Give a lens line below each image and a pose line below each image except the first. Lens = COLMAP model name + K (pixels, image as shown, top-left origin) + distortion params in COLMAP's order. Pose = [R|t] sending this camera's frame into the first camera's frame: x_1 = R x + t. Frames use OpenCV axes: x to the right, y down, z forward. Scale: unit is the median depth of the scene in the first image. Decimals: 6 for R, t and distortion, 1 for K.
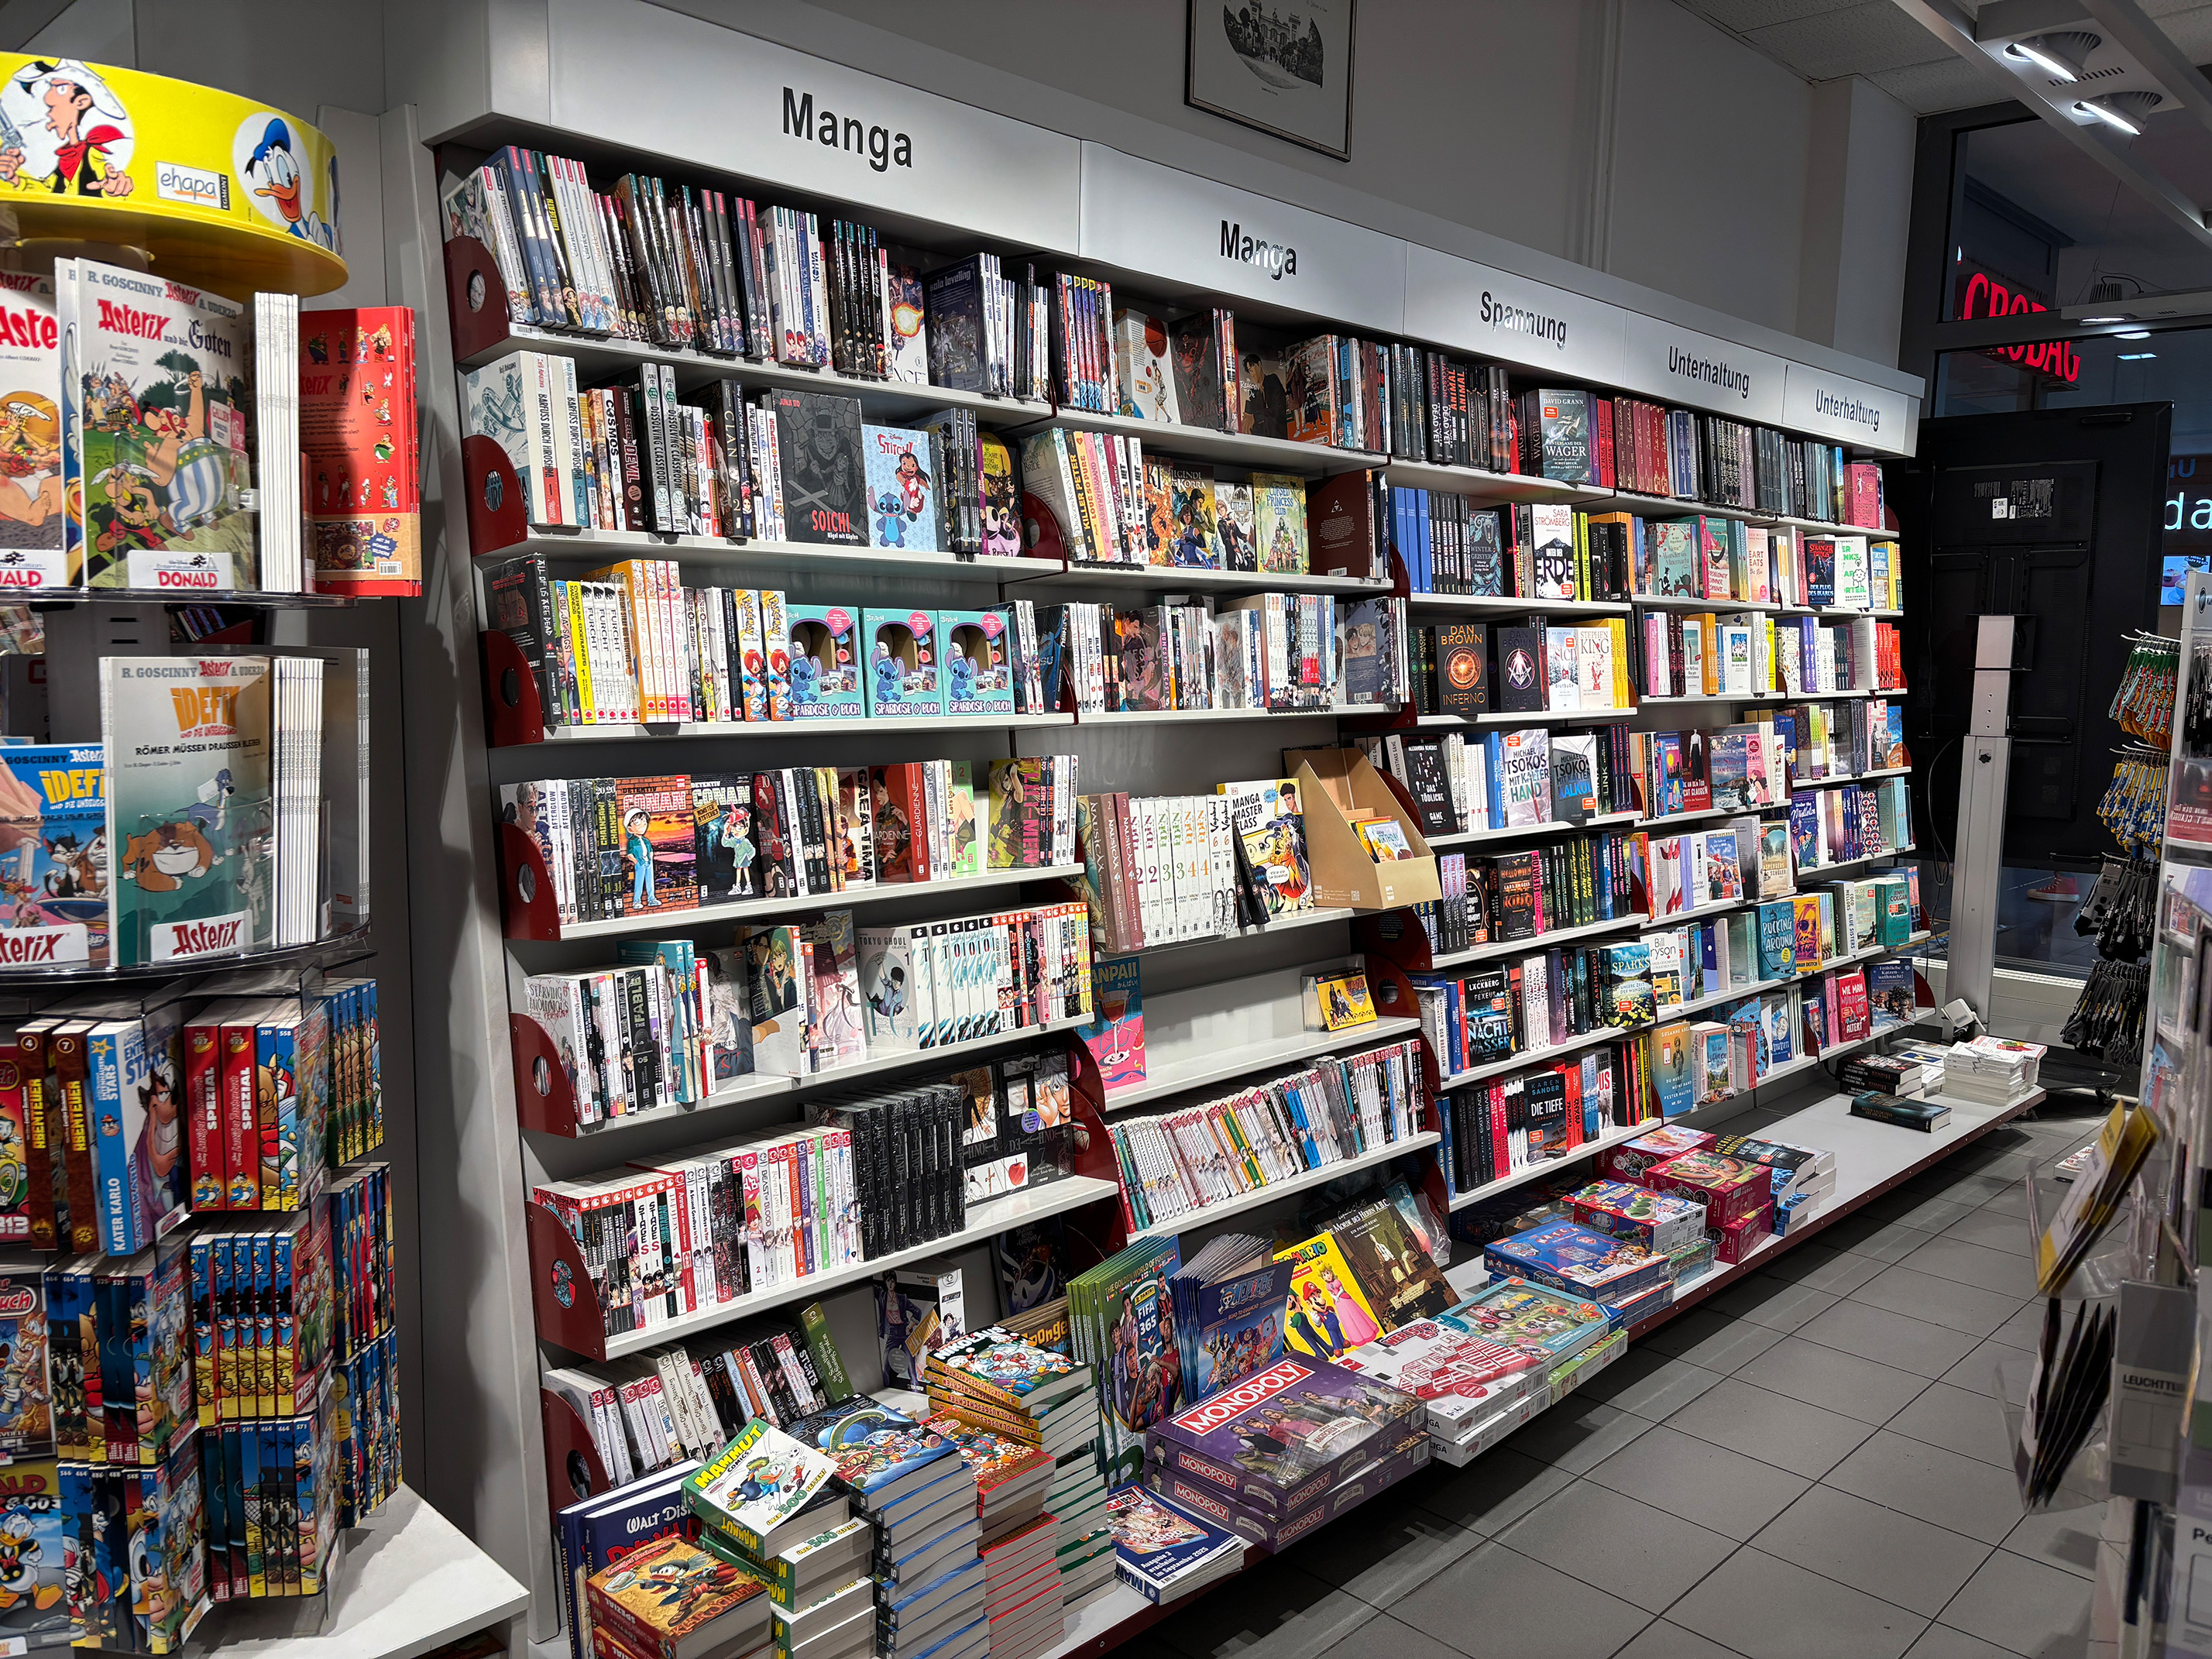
lens RADIAL K [[1661.9, 0, 1114.6], [0, 1661.9, 834.8], [0, 0, 1]] dist [0.028760, -0.025124]
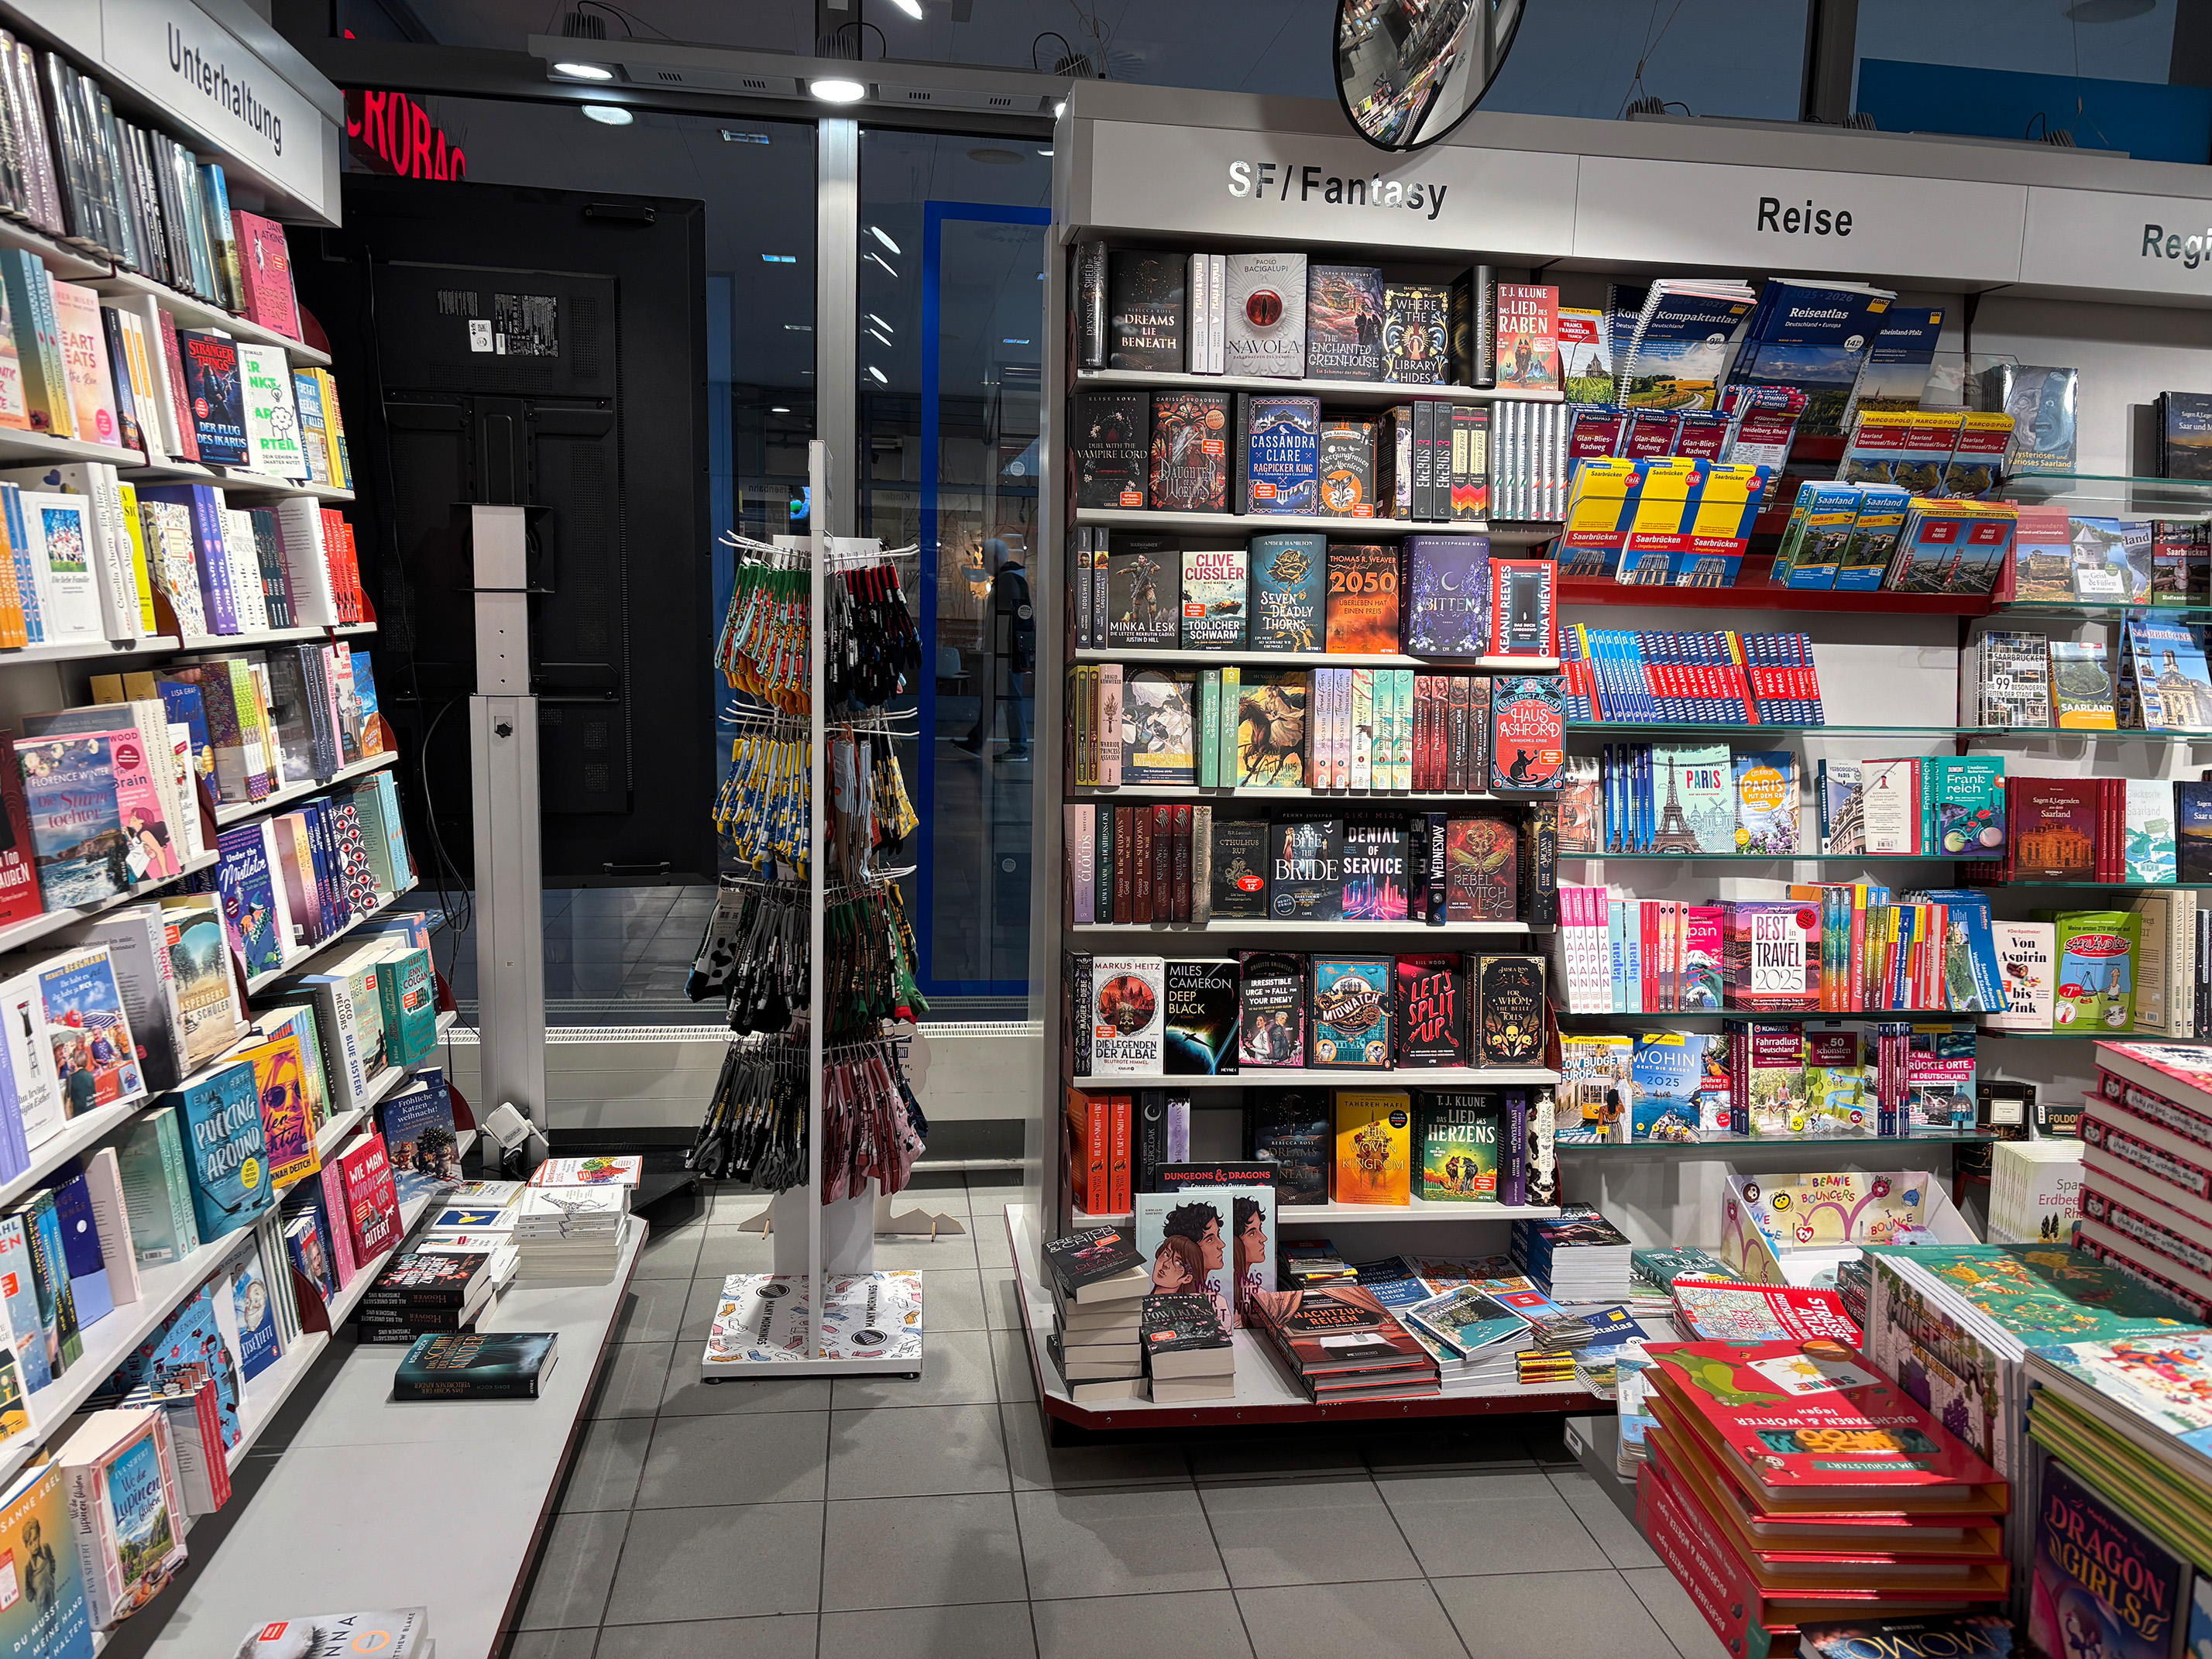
lens RADIAL K [[1661.9, 0, 1114.2], [0, 1661.9, 835.9], [0, 0, 1]] dist [0.028760, -0.025124]
pose [[0.606547, -0.114655, 0.786737, 0.170656], [0.075887, 0.993378, 0.086264, -0.047497], [-0.791418, 0.007380, 0.611231, 0.470203]]
